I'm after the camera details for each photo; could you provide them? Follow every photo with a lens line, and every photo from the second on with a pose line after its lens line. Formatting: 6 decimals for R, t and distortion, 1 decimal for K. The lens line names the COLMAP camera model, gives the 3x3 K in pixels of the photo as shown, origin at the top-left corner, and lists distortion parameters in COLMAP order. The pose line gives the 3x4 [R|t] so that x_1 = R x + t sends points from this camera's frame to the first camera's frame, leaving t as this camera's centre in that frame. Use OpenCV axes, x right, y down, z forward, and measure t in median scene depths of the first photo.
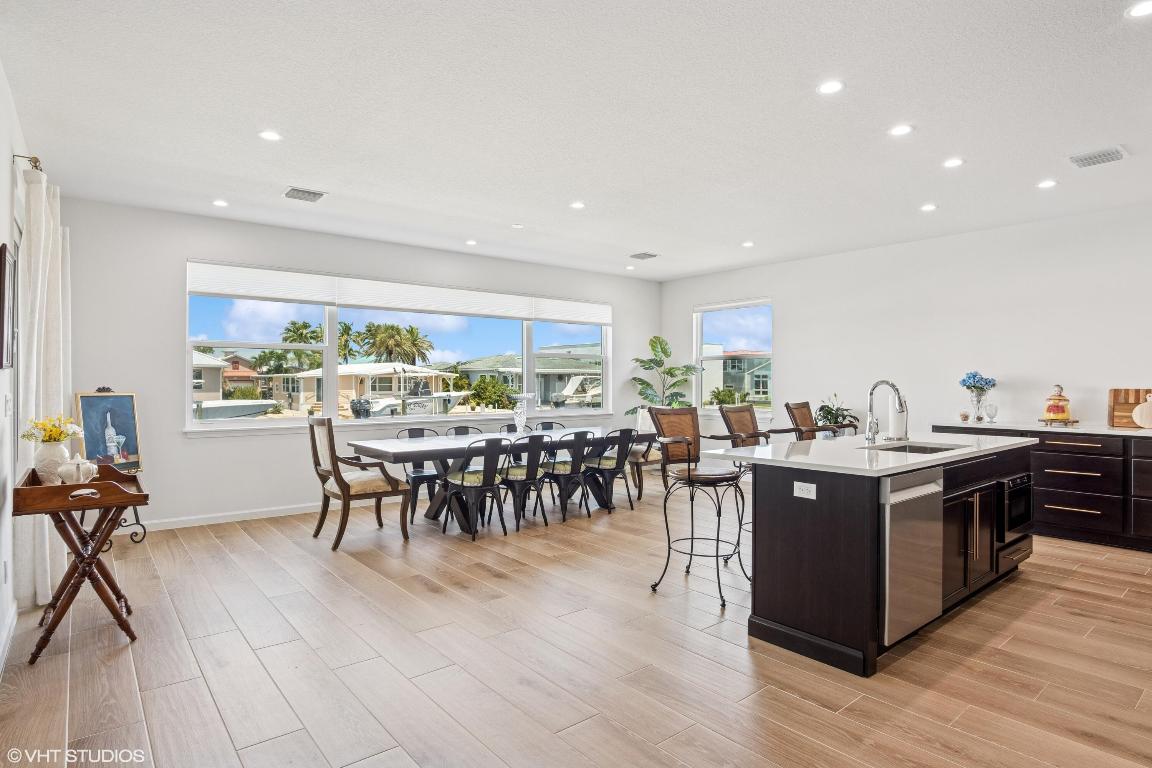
lens RADIAL K [[611.8, 0, 572.5], [0, 611.8, 386.0], [0, 0, 1]] dist [-0.004687, -0.000462]
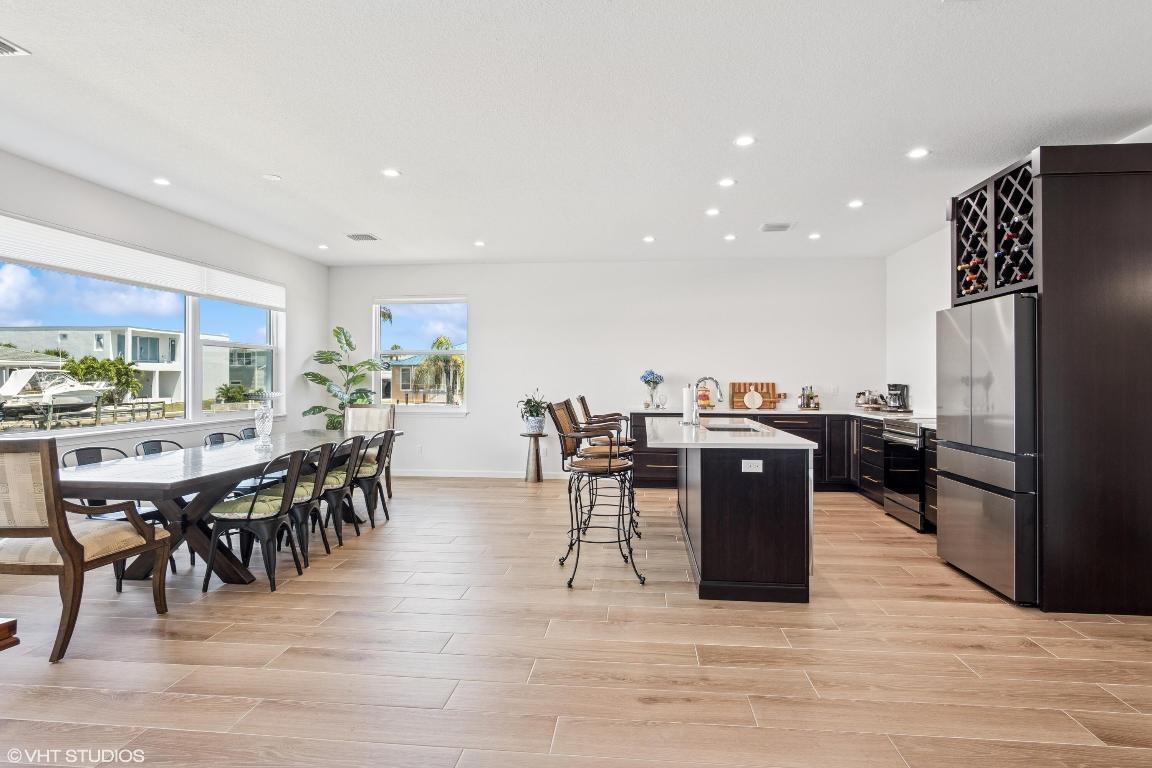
lens RADIAL K [[611.8, 0, 564.8], [0, 611.8, 376.7], [0, 0, 1]] dist [-0.004687, -0.000462]
pose [[0.719139, 0.002598, 0.694861, -0.416884], [0.003475, 0.999967, -0.007335, -0.000412], [-0.694857, 0.007689, 0.719107, 0.214240]]
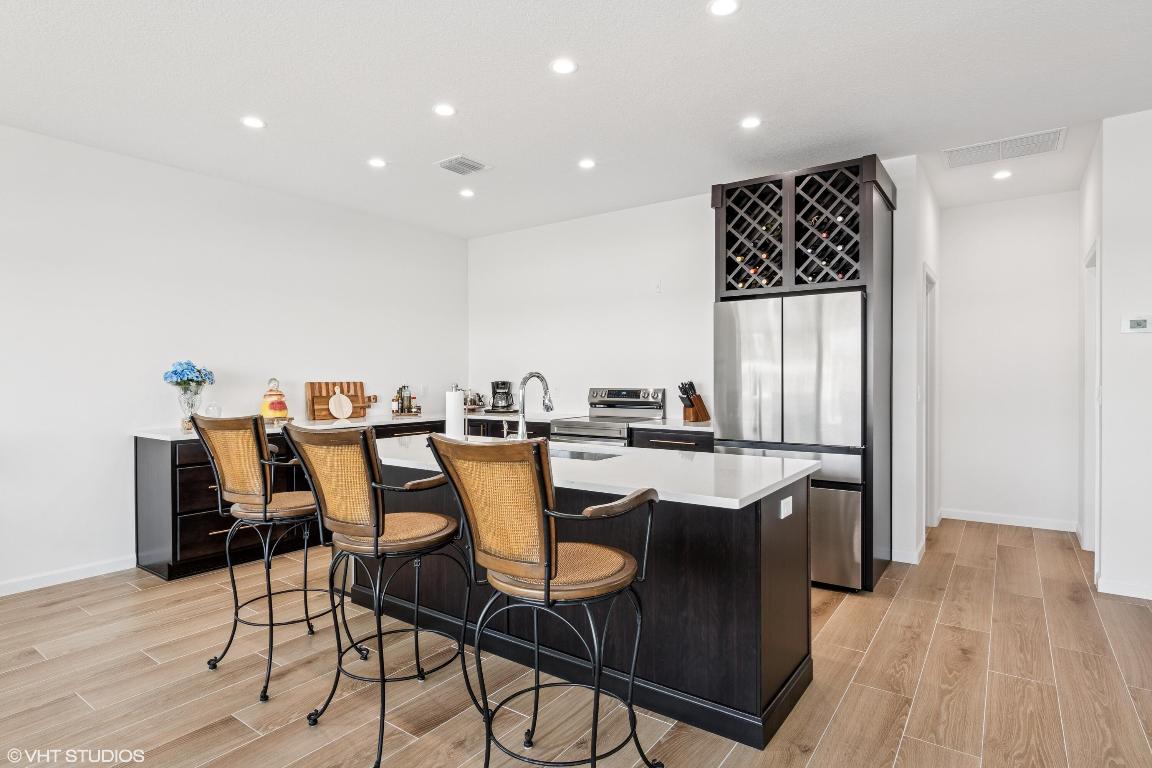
lens RADIAL K [[611.8, 0, 569.4], [0, 611.8, 386.9], [0, 0, 1]] dist [-0.004687, -0.000462]
pose [[-0.267555, -0.015964, 0.963410, -0.177354], [0.008366, 0.999787, 0.018890, -0.002899], [-0.963506, 0.013114, -0.267364, 0.838169]]
